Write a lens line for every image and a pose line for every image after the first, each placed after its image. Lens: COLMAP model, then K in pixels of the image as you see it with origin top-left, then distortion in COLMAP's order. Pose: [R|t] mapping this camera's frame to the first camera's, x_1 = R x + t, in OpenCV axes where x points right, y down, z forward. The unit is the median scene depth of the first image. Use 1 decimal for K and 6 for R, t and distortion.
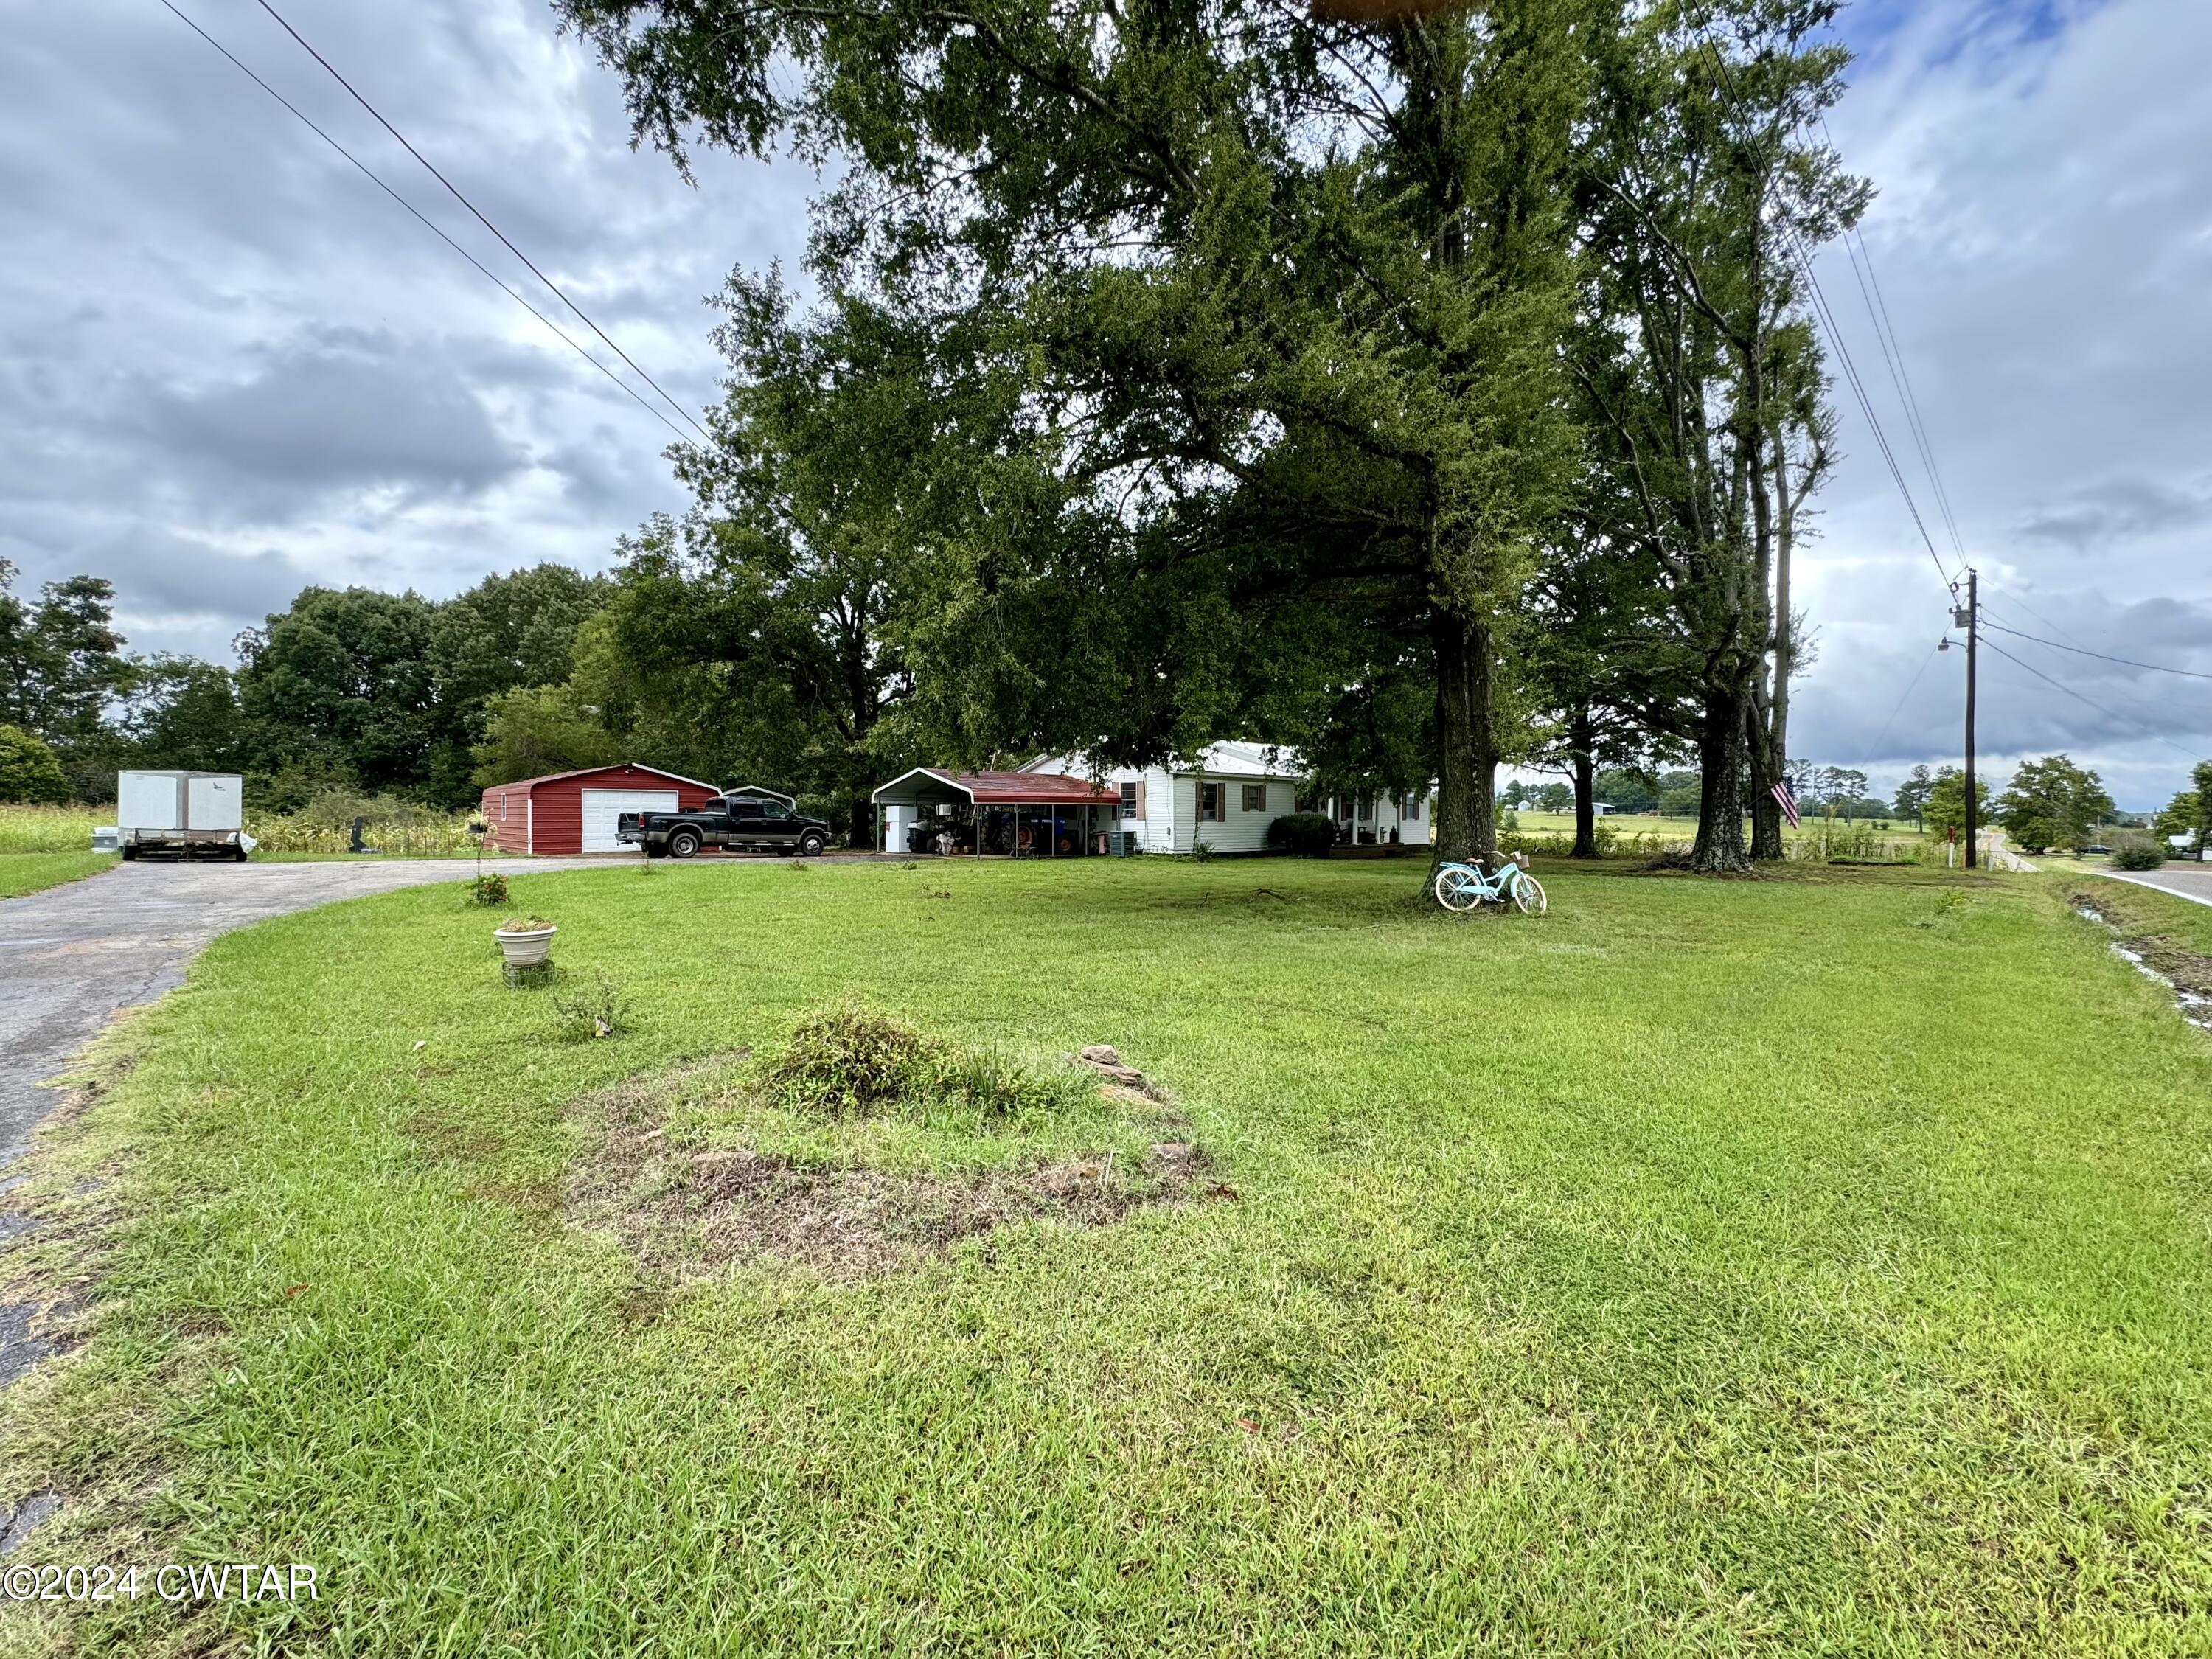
lens RADIAL K [[883.3, 0, 1112.2], [0, 883.3, 828.1], [0, 0, 1]] dist [-0.001407, 0.000548]
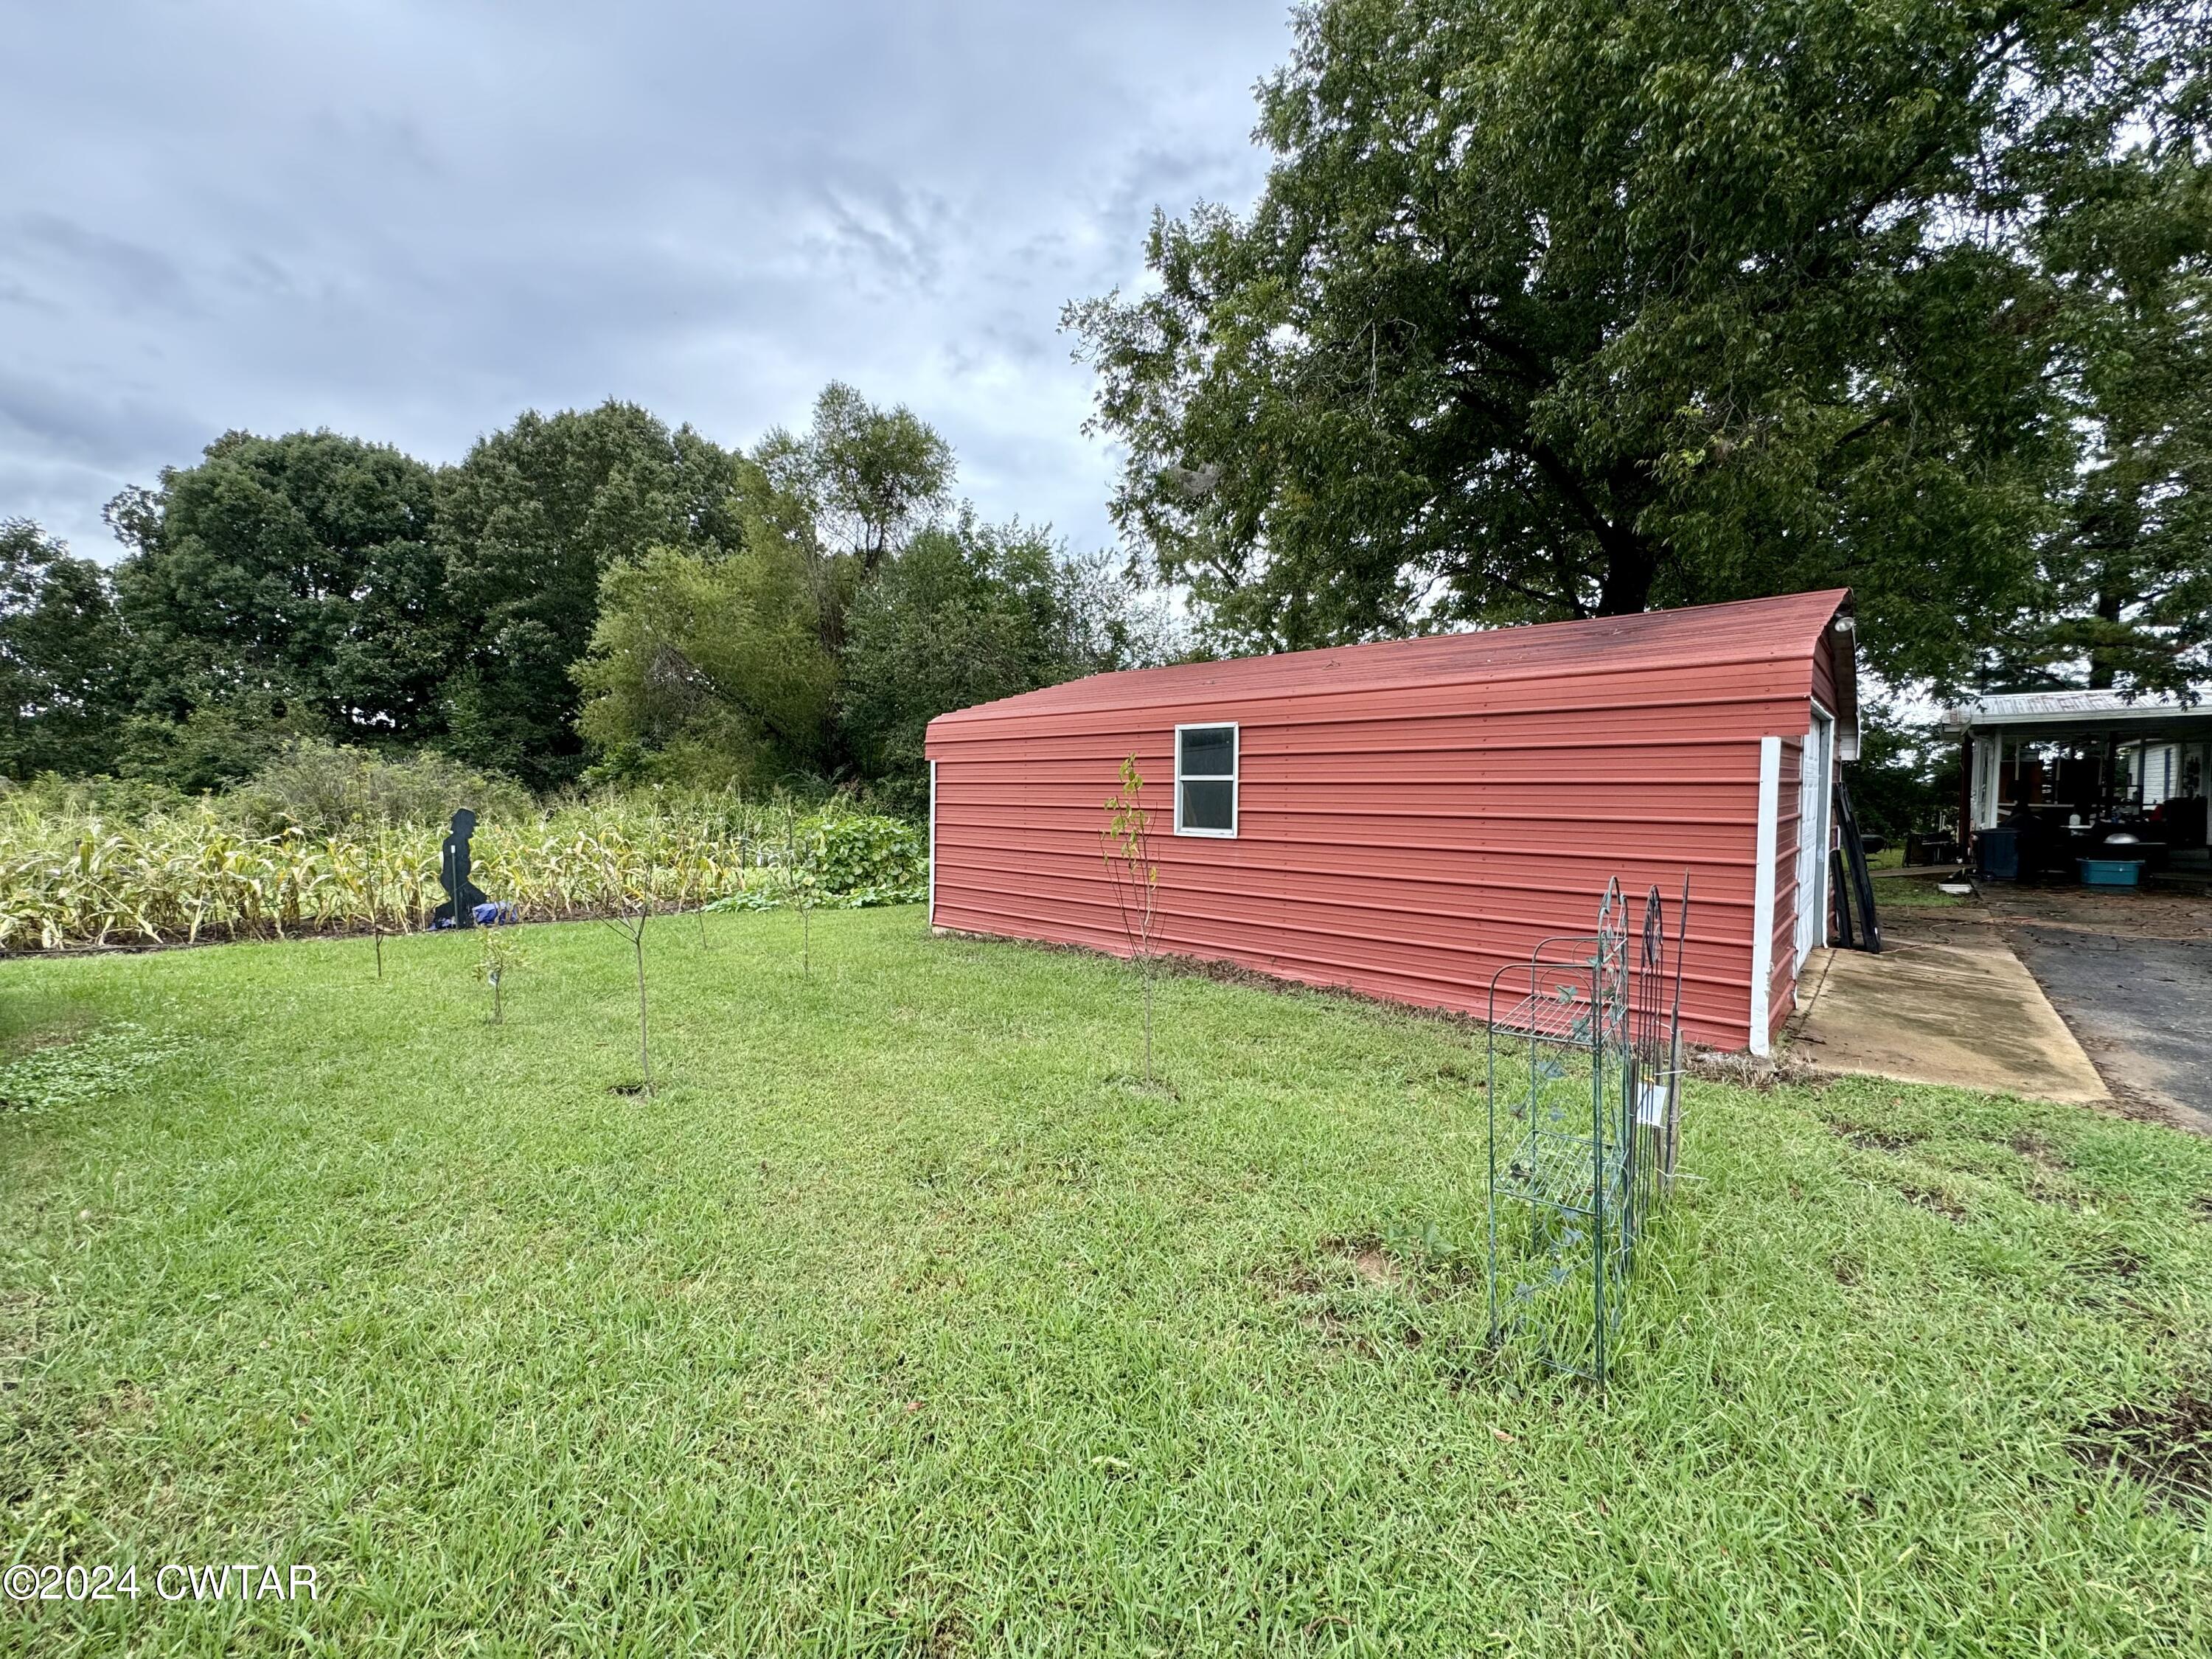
lens RADIAL K [[883.3, 0, 1097.9], [0, 883.3, 824.3], [0, 0, 1]] dist [-0.001407, 0.000548]
pose [[0.999035, -0.001781, 0.043879, -0.334214], [0.000562, 0.999614, 0.027770, -0.008414], [-0.043911, -0.027718, 0.998651, 0.351645]]
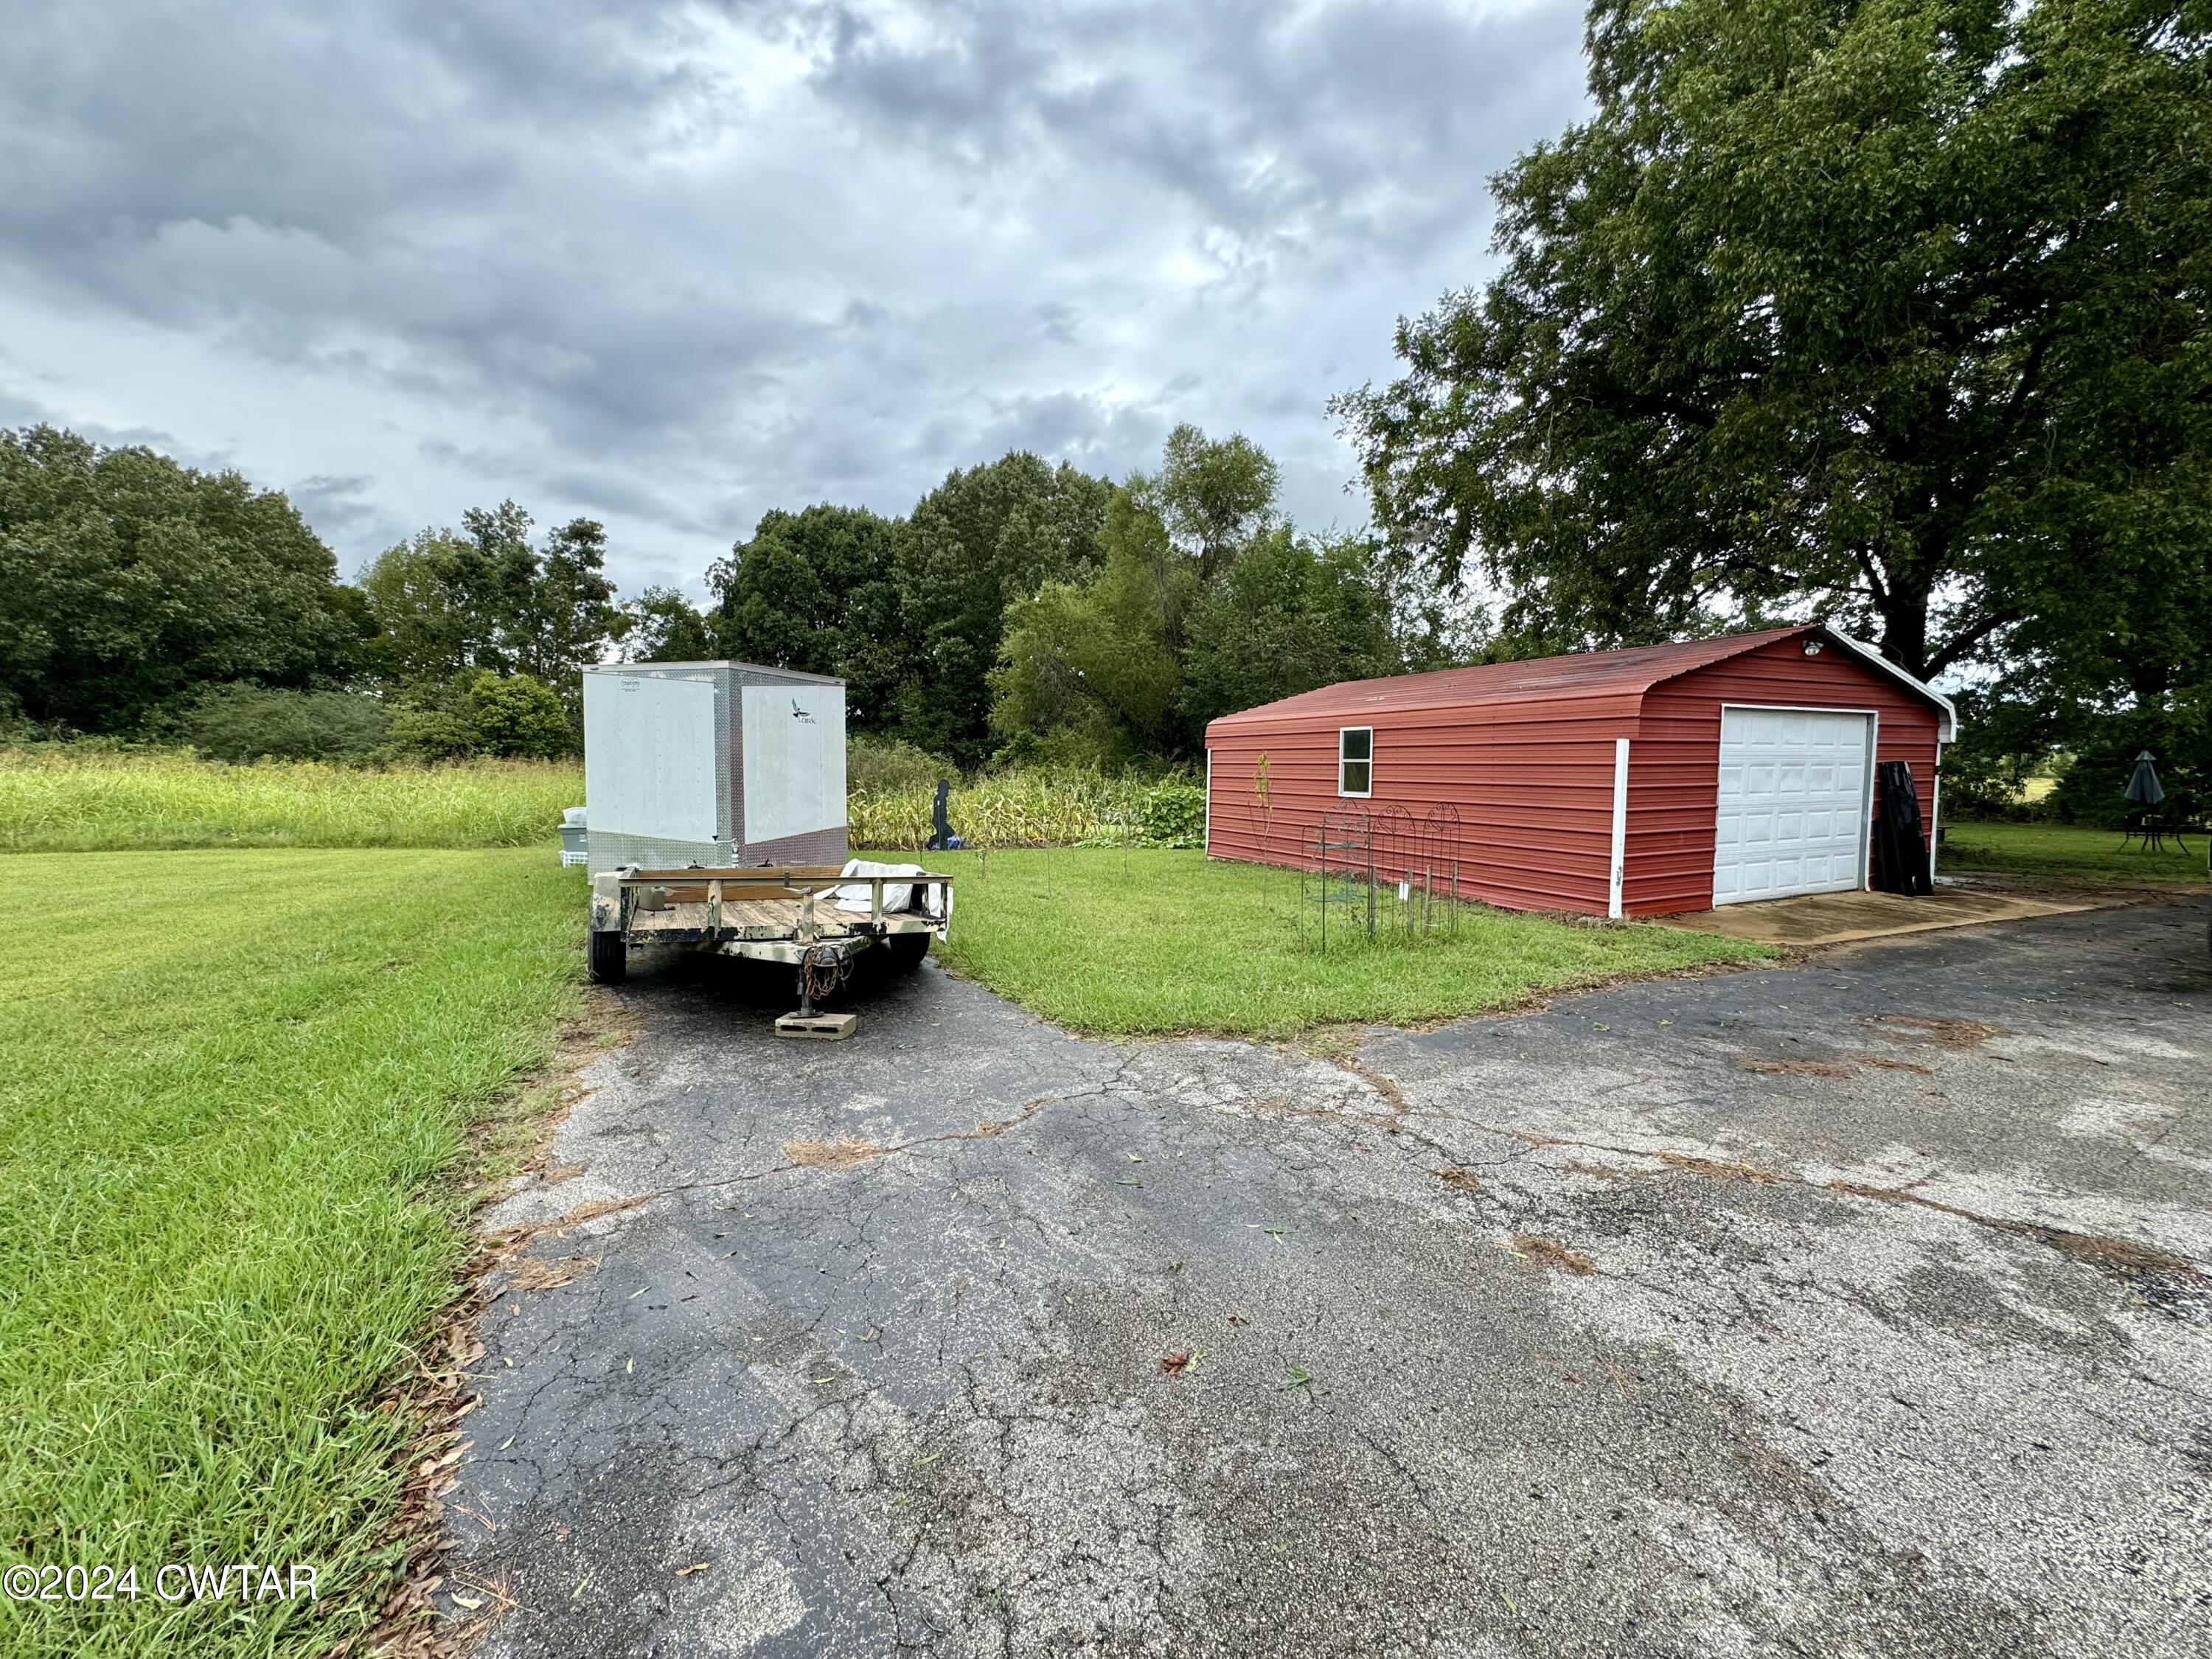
lens RADIAL K [[883.3, 0, 1106.9], [0, 883.3, 832.5], [0, 0, 1]] dist [-0.001407, 0.000548]
pose [[0.942284, 0.023443, -0.333994, -0.302354], [-0.002277, 0.997971, 0.063625, -0.007881], [0.334808, -0.059192, 0.940425, 0.272647]]
